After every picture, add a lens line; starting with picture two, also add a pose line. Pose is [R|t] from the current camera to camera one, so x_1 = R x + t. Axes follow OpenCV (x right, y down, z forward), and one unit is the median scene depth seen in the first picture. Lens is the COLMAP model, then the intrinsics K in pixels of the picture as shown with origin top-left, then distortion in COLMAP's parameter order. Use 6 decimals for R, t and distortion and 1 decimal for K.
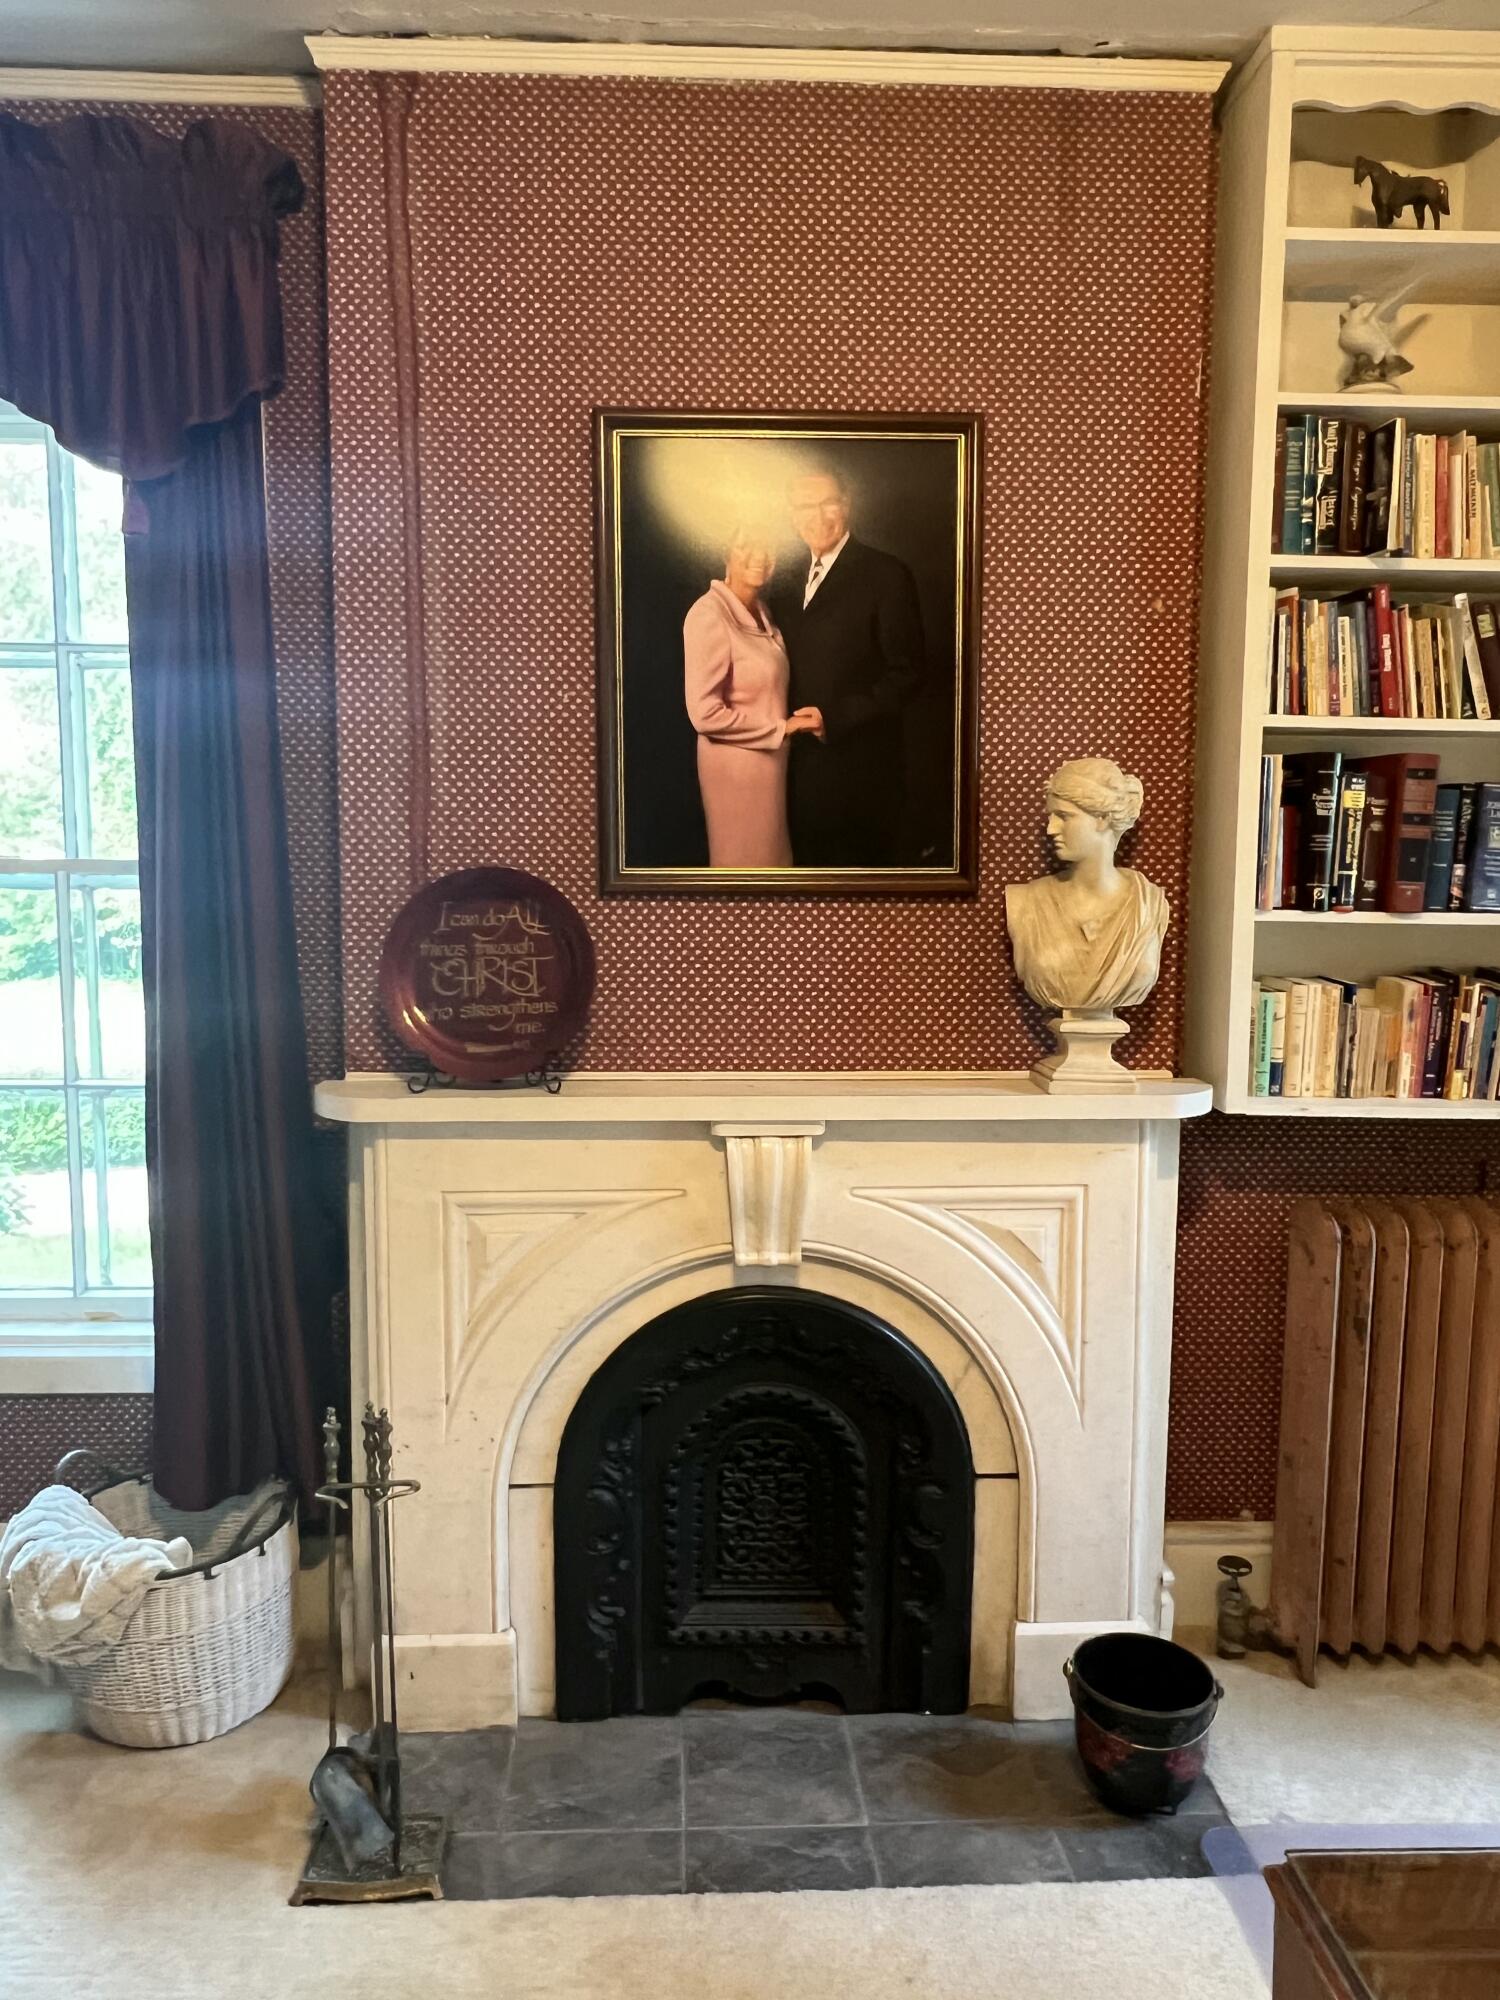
lens RADIAL K [[1385.8, 0, 750.0], [0, 1385.8, 1000.0], [0, 0, 1]] dist [0.003138, -0.002372]
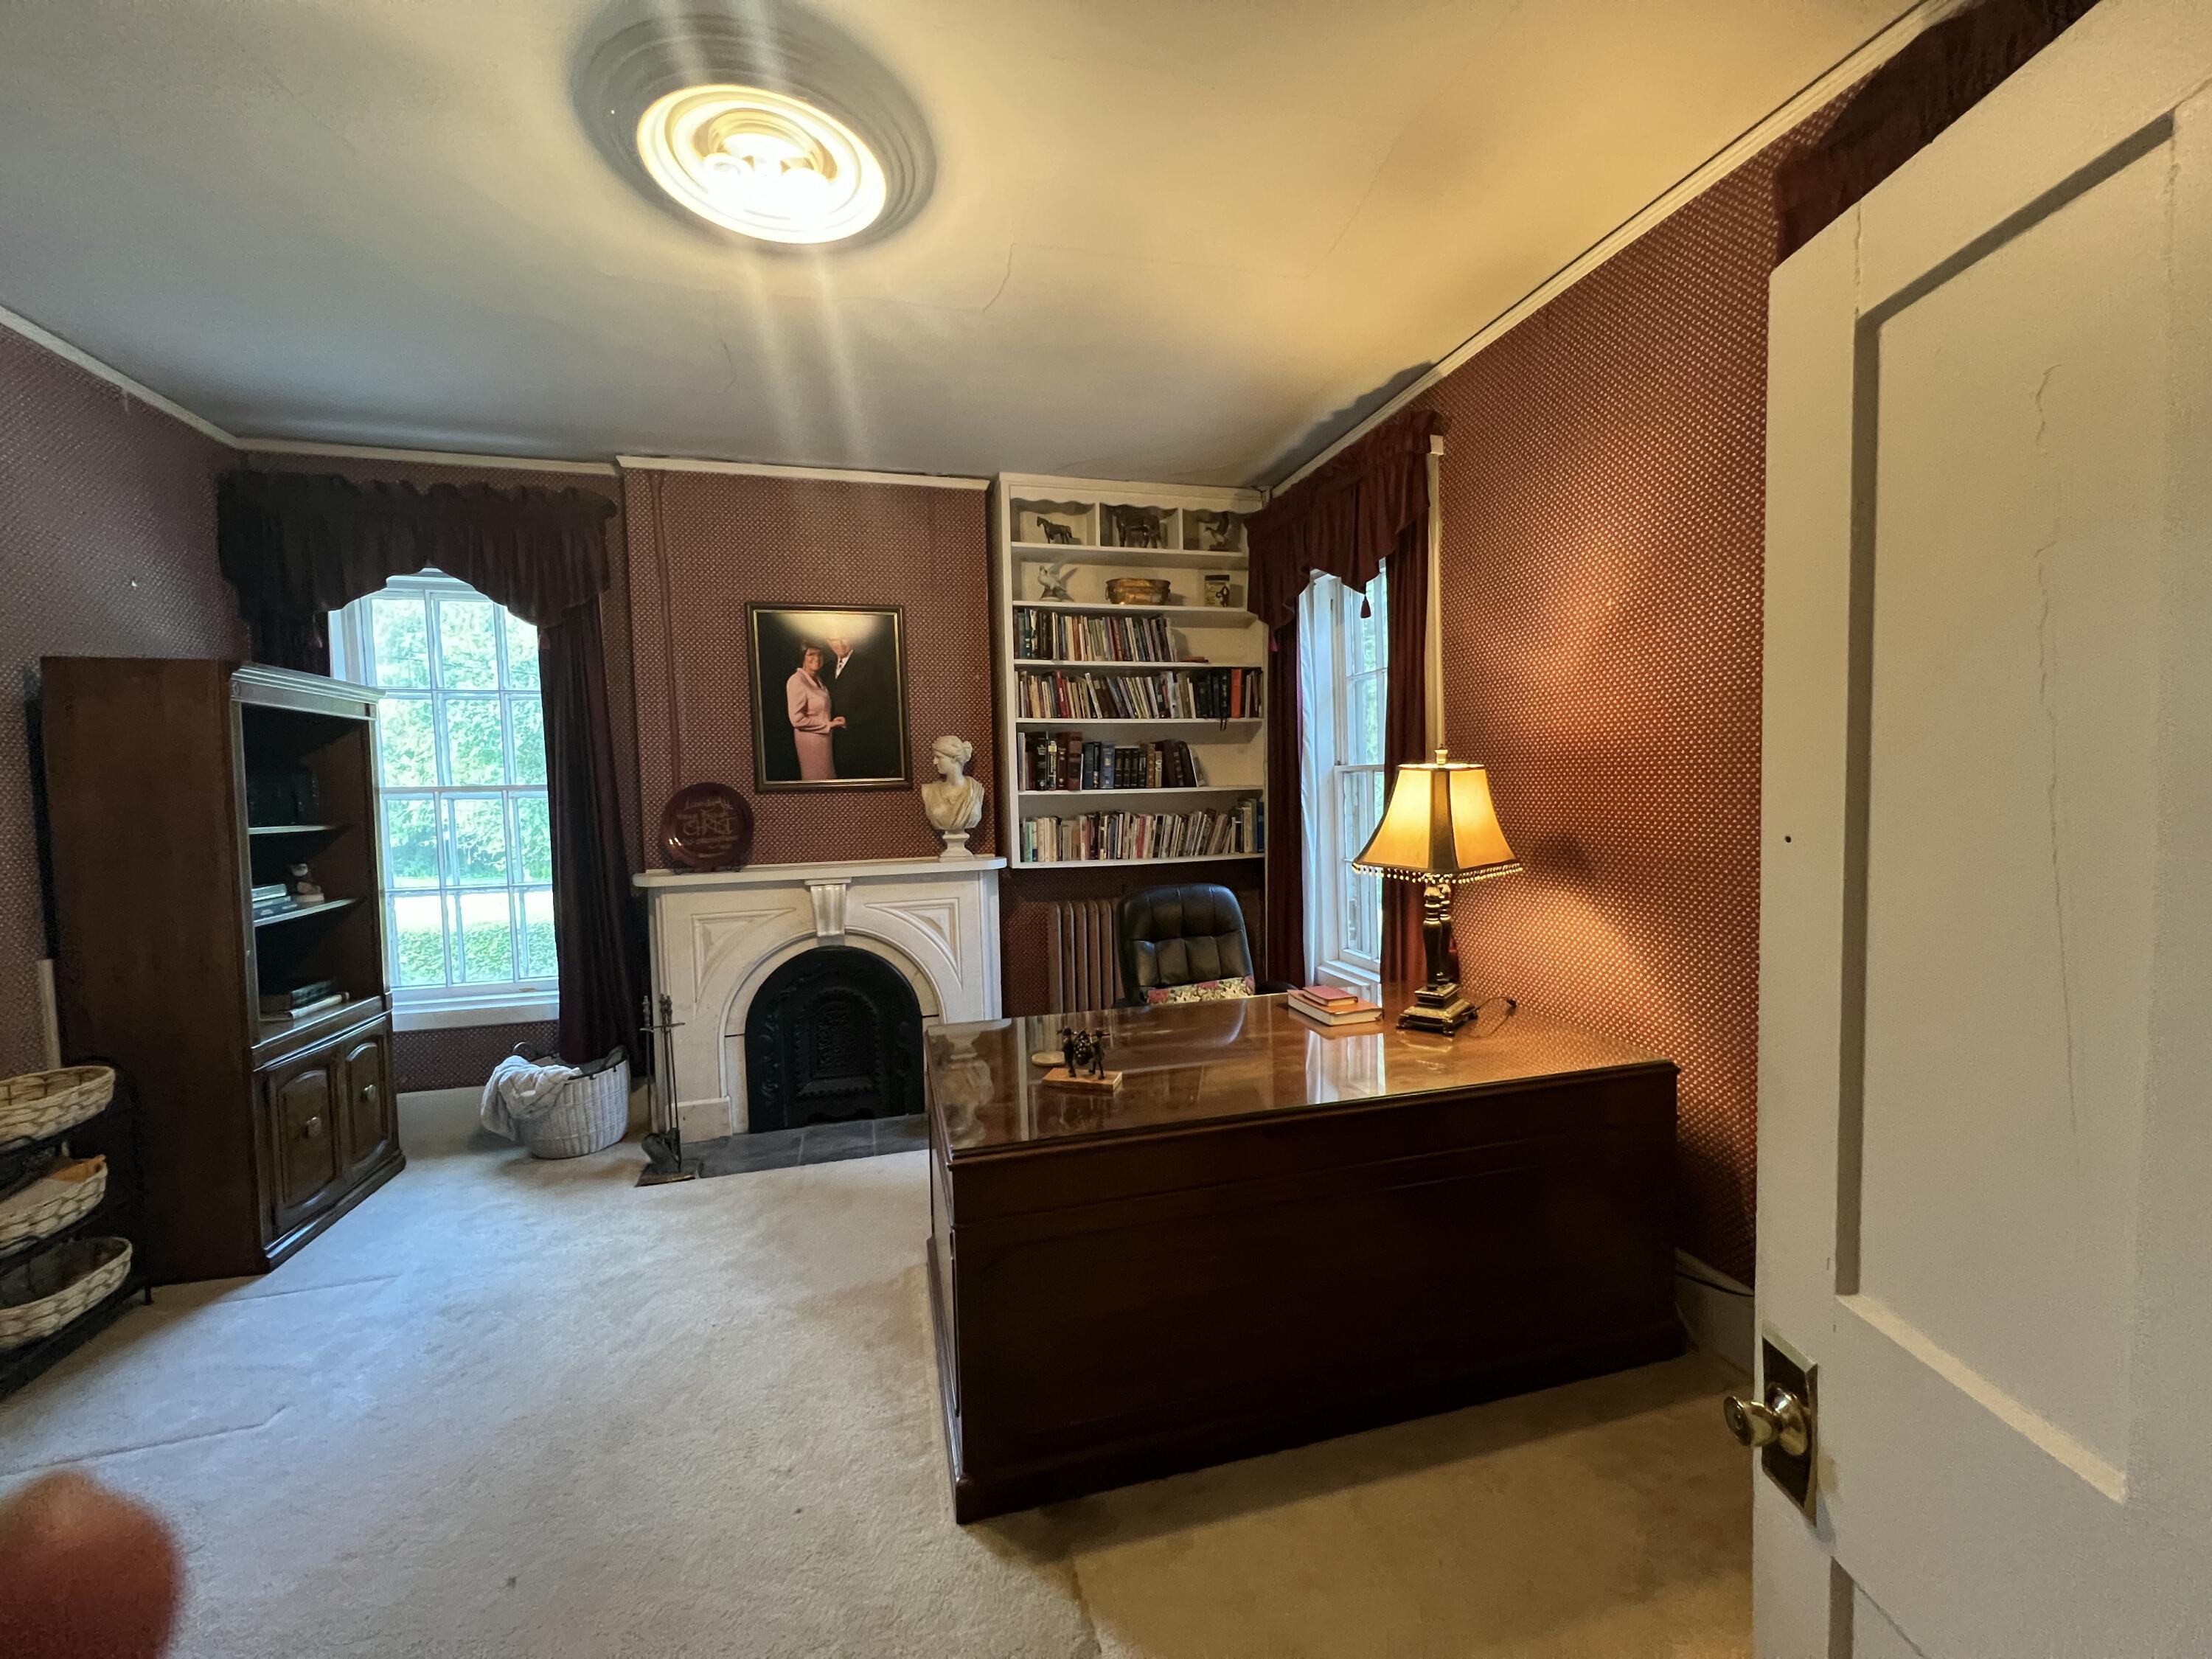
lens RADIAL K [[862.3, 0, 1106.0], [0, 862.3, 829.5], [0, 0, 1]] dist [0.001037, -0.000075]
pose [[0.974305, -0.040427, 0.221577, 0.160704], [0.048671, 0.998306, -0.031870, 0.070835], [-0.219913, 0.041836, 0.974622, -0.652225]]
